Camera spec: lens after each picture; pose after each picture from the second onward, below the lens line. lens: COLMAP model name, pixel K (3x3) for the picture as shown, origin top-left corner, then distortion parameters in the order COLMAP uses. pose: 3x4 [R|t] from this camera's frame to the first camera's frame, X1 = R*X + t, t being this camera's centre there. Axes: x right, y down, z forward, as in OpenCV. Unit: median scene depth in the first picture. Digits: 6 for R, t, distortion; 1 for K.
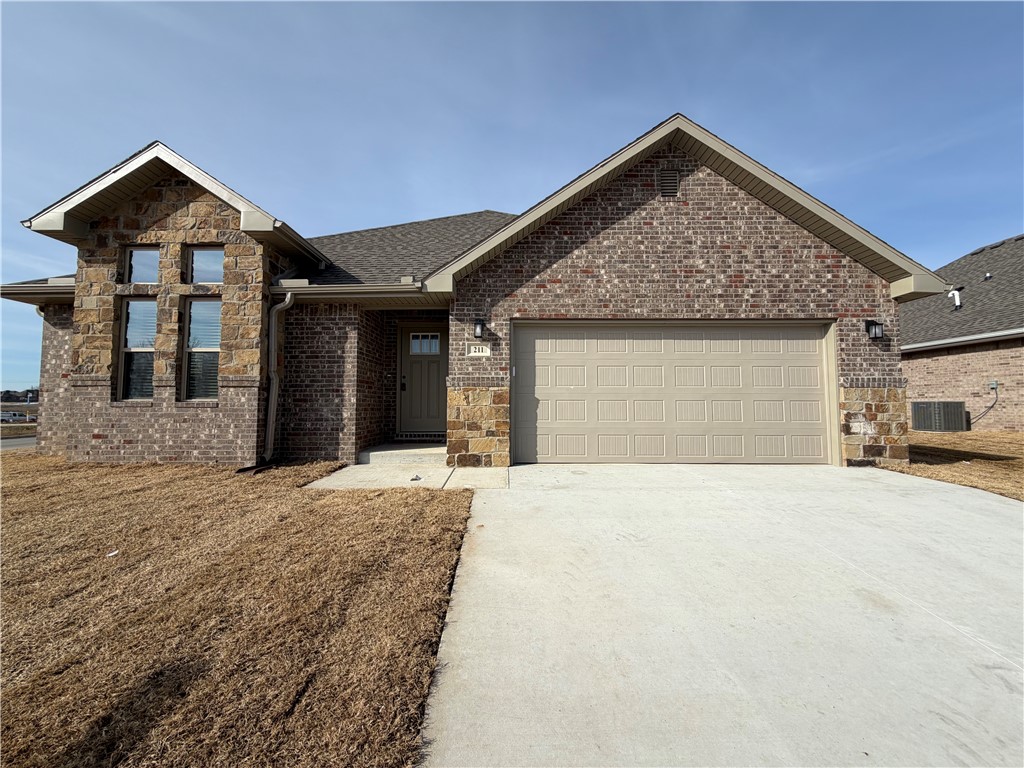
lens RADIAL K [[407.2, 0, 509.7], [0, 407.2, 383.1], [0, 0, 1]] dist [0.000402, 0.000105]
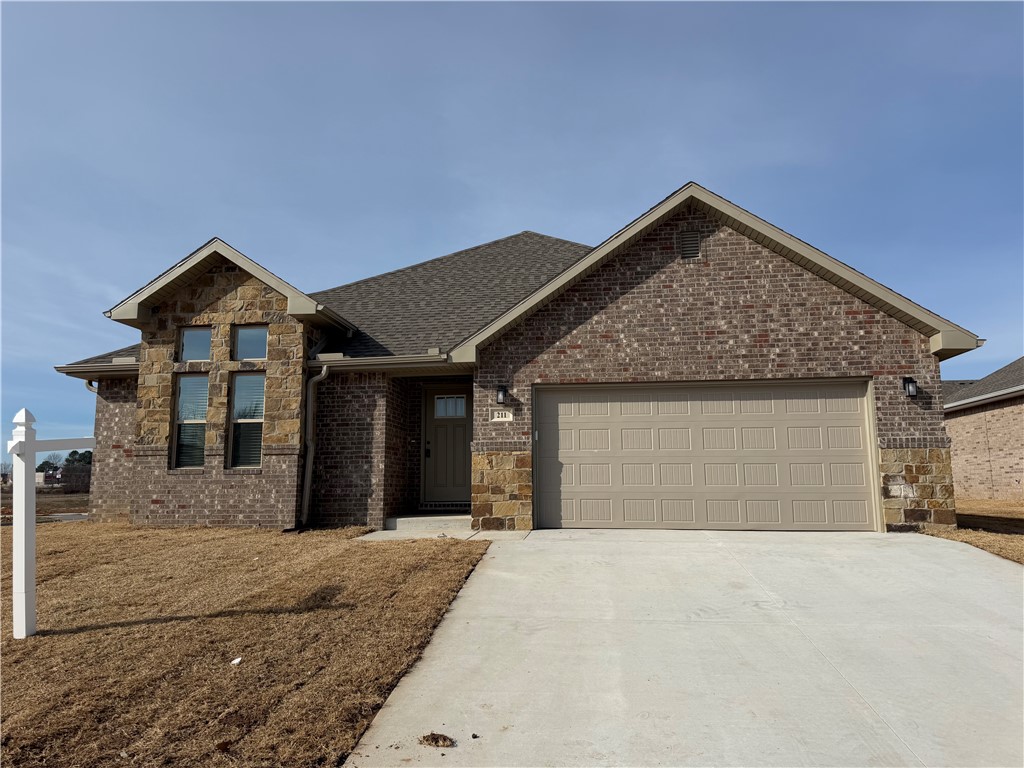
lens RADIAL K [[717.4, 0, 515.7], [0, 717.4, 390.4], [0, 0, 1]] dist [0.046710, -0.004586]
pose [[0.993384, -0.021714, -0.112769, 0.163955], [0.012721, 0.996725, -0.079862, 0.000484], [0.114134, 0.077899, 0.990407, -0.790335]]
